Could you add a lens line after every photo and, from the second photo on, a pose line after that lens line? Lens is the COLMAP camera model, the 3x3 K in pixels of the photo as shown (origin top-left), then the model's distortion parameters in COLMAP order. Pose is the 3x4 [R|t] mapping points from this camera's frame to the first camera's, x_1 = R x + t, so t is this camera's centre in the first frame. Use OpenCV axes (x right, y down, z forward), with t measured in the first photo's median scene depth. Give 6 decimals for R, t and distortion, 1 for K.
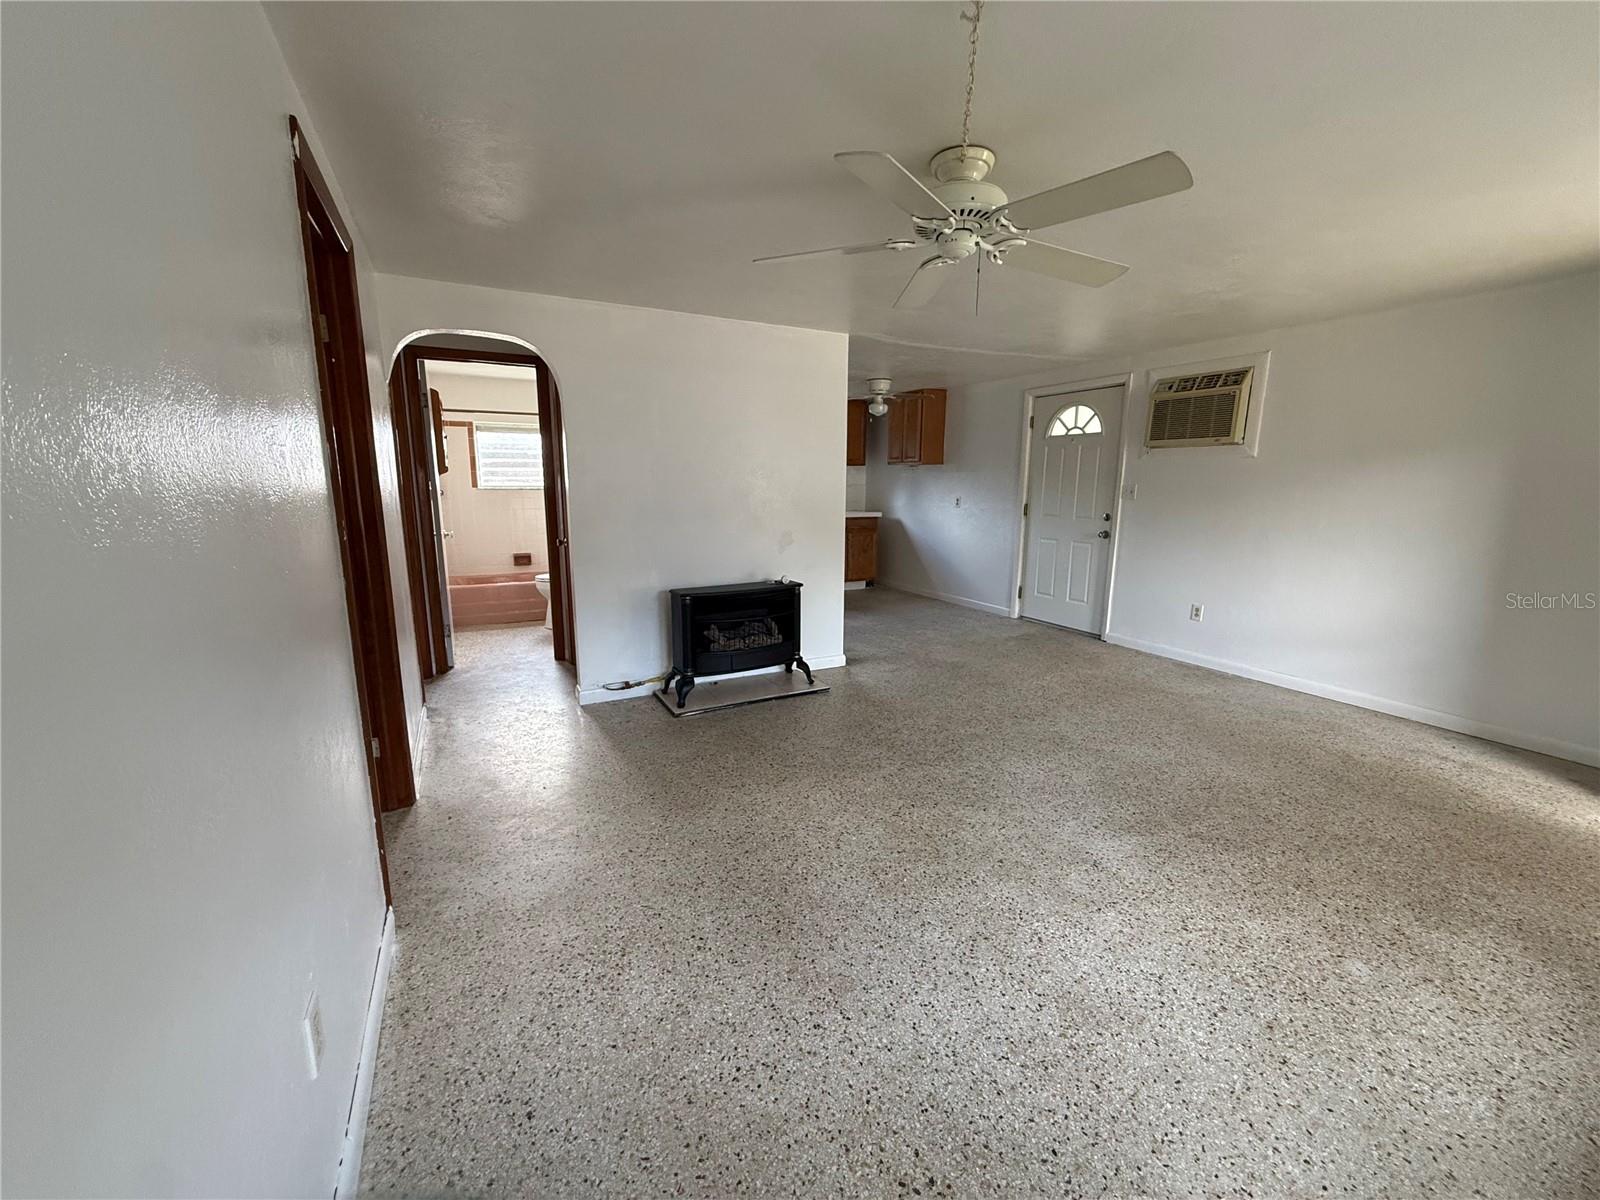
lens RADIAL K [[638.5, 0, 800.0], [0, 638.5, 600.0], [0, 0, 1]] dist [0.001198, -0.000009]
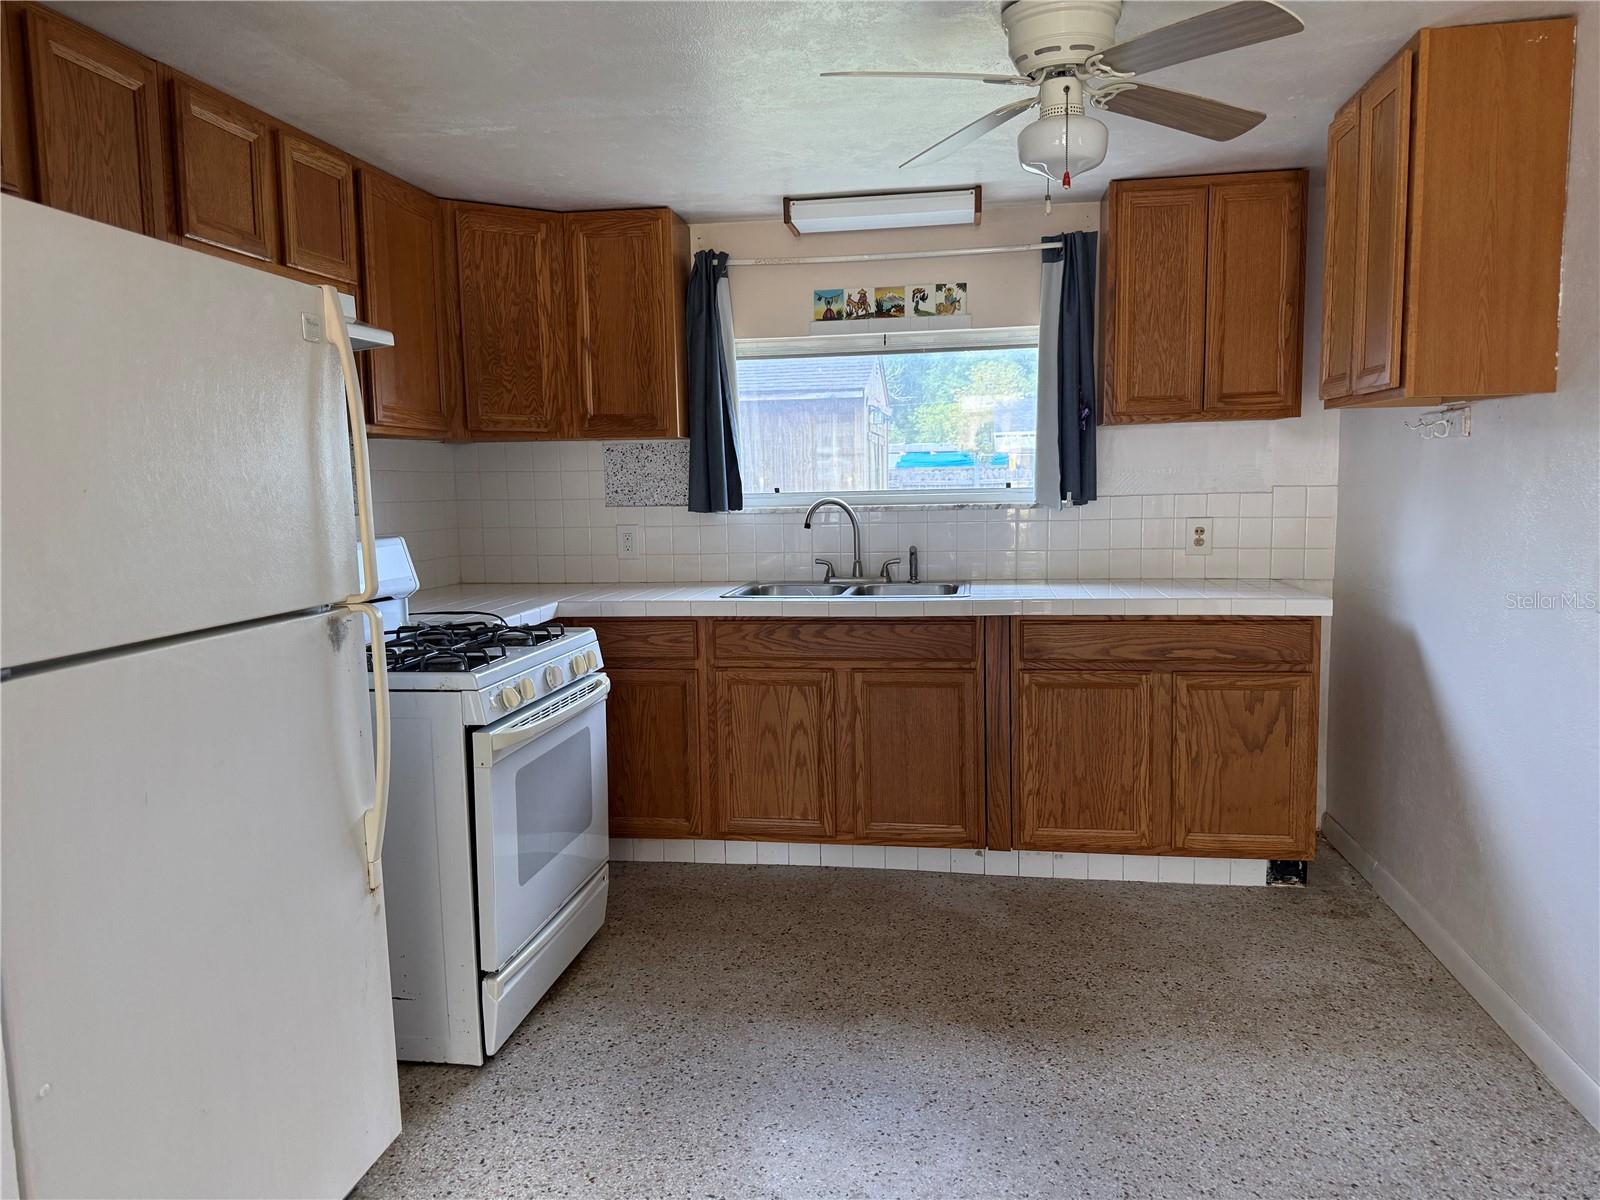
lens RADIAL K [[1123.1, 0, 804.8], [0, 1123.1, 612.7], [0, 0, 1]] dist [0.077442, -0.098688]
pose [[0.804687, 0.052801, -0.591347, 0.679518], [-0.085245, 0.995992, -0.027068, -0.310532], [0.587548, 0.072191, 0.805963, 1.578608]]
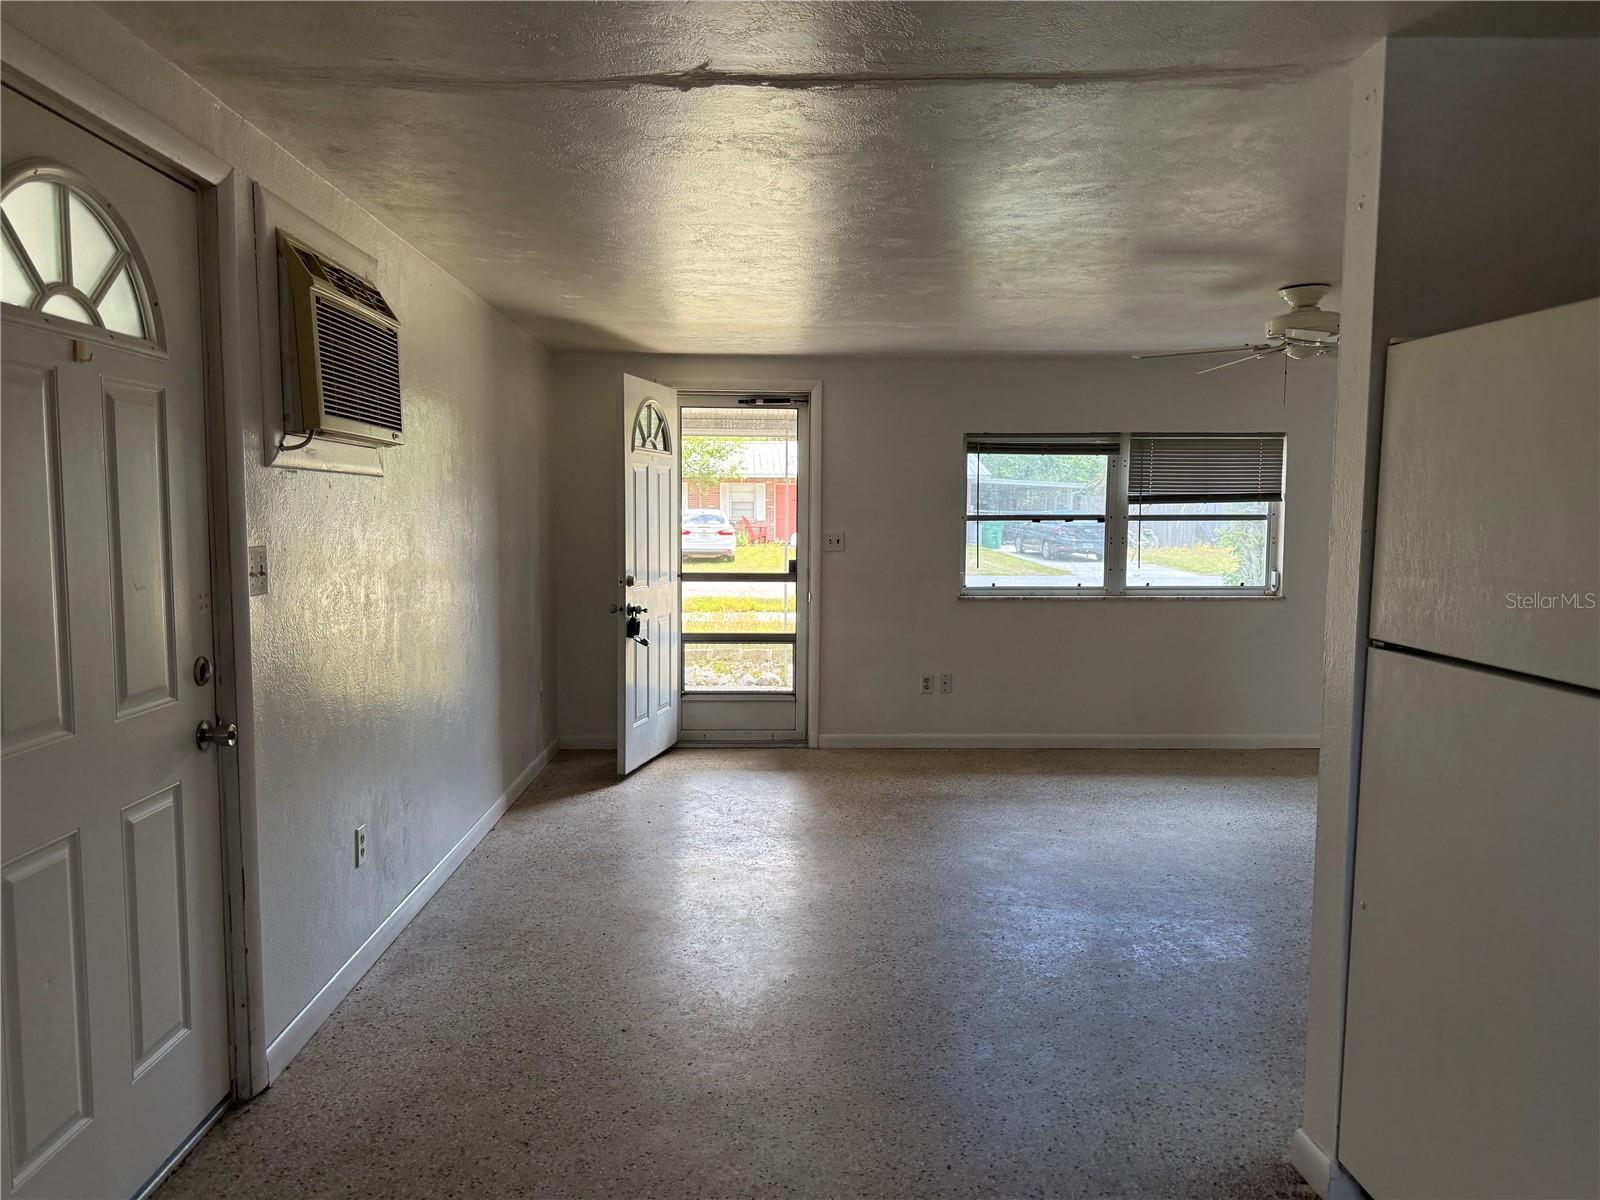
lens RADIAL K [[1123.1, 0, 804.8], [0, 1123.1, 612.7], [0, 0, 1]] dist [0.077442, -0.098688]
pose [[-0.902601, -0.049146, 0.427664, 0.112657], [0.068390, 0.964473, 0.255174, -0.528925], [-0.425011, 0.259568, -0.867173, 2.675417]]
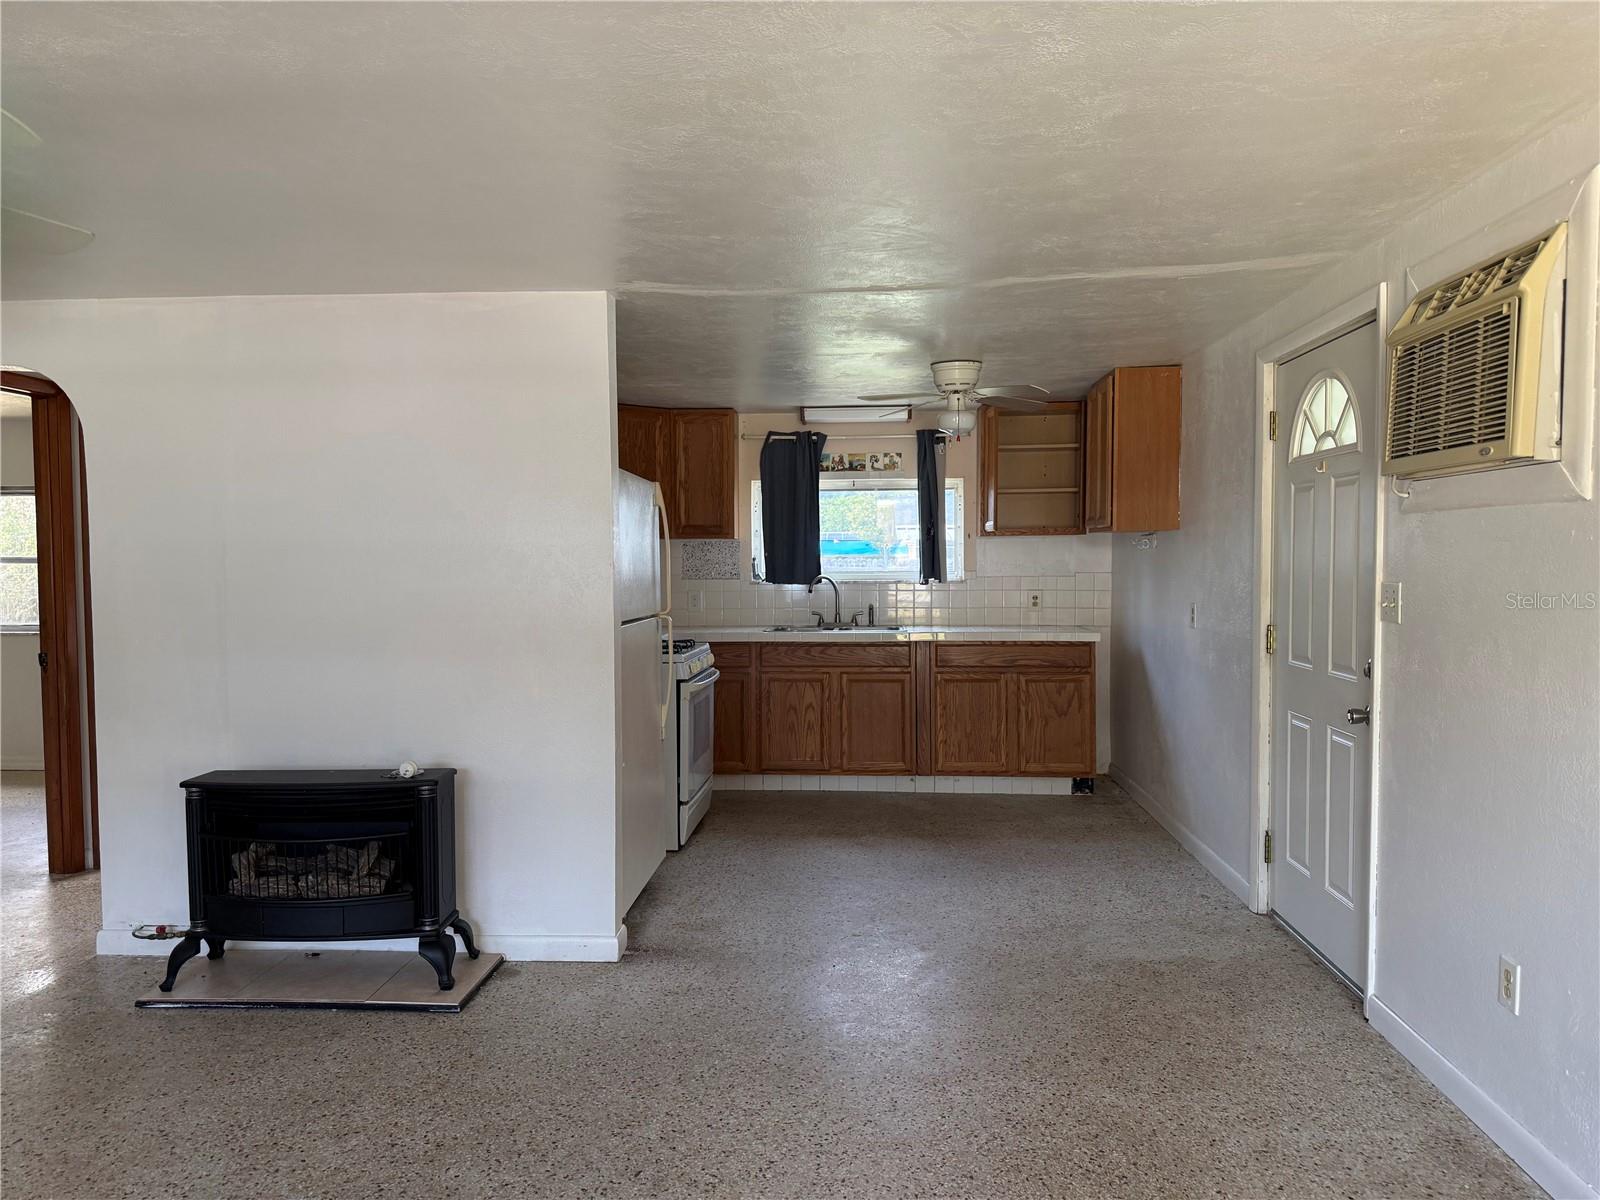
lens RADIAL K [[1123.1, 0, 804.8], [0, 1123.1, 612.7], [0, 0, 1]] dist [0.077442, -0.098688]
pose [[0.855532, 0.015360, -0.517522, 1.114441], [-0.084987, 0.990168, -0.111106, -0.128068], [0.510727, 0.139037, 0.848426, 0.580884]]
